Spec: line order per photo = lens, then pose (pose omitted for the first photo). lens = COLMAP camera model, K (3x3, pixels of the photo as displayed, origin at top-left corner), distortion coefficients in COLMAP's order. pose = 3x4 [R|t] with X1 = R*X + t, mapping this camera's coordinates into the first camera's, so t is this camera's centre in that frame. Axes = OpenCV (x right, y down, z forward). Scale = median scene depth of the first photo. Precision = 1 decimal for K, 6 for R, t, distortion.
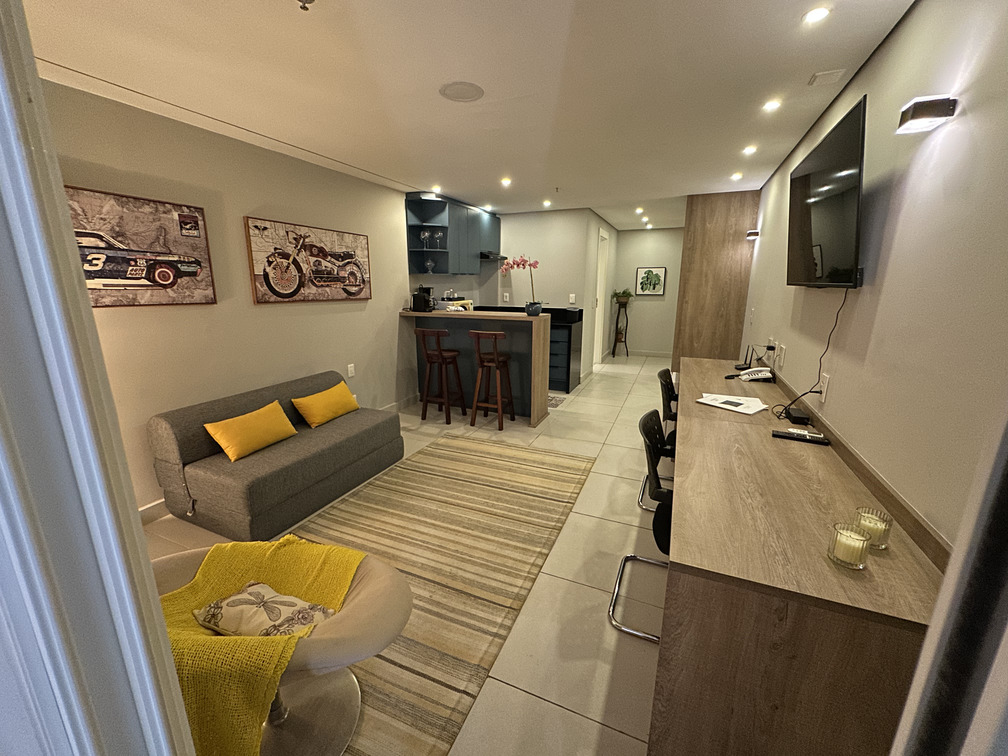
lens RADIAL K [[404.0, 0, 503.5], [0, 404.0, 376.8], [0, 0, 1]] dist [-0.003688, 0.000575]
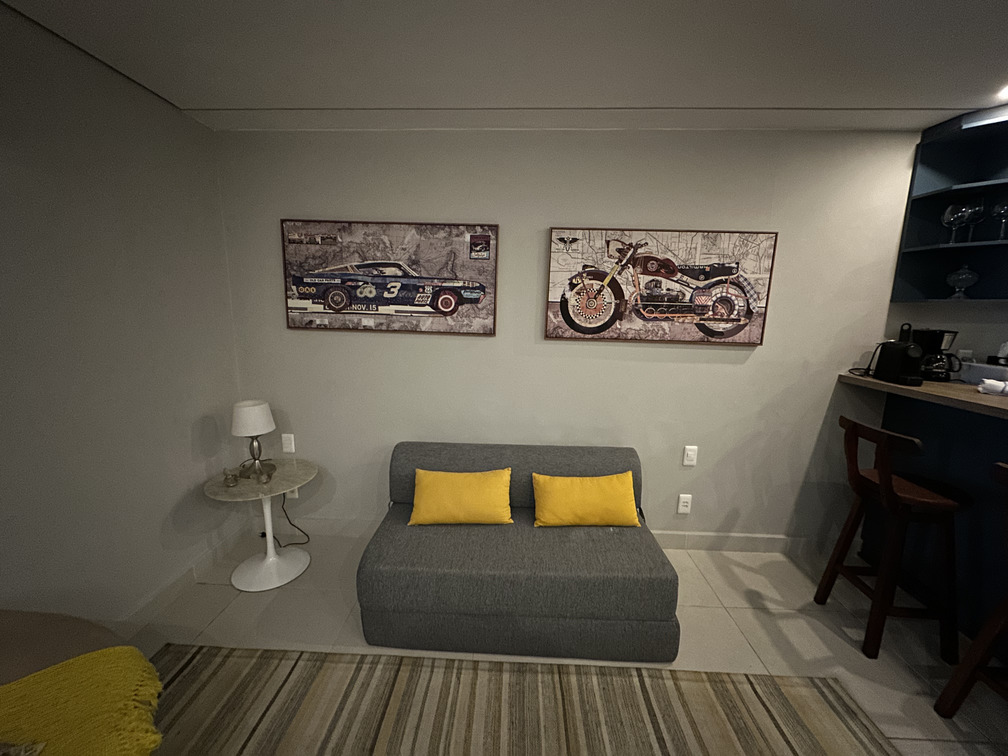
lens RADIAL K [[404.0, 0, 503.8], [0, 404.0, 377.5], [0, 0, 1]] dist [-0.003688, 0.000575]
pose [[0.364574, 0.165478, -0.916353, 0.070395], [-0.228737, 0.969846, 0.084134, -0.131069], [0.902644, 0.178931, 0.391431, 0.535801]]
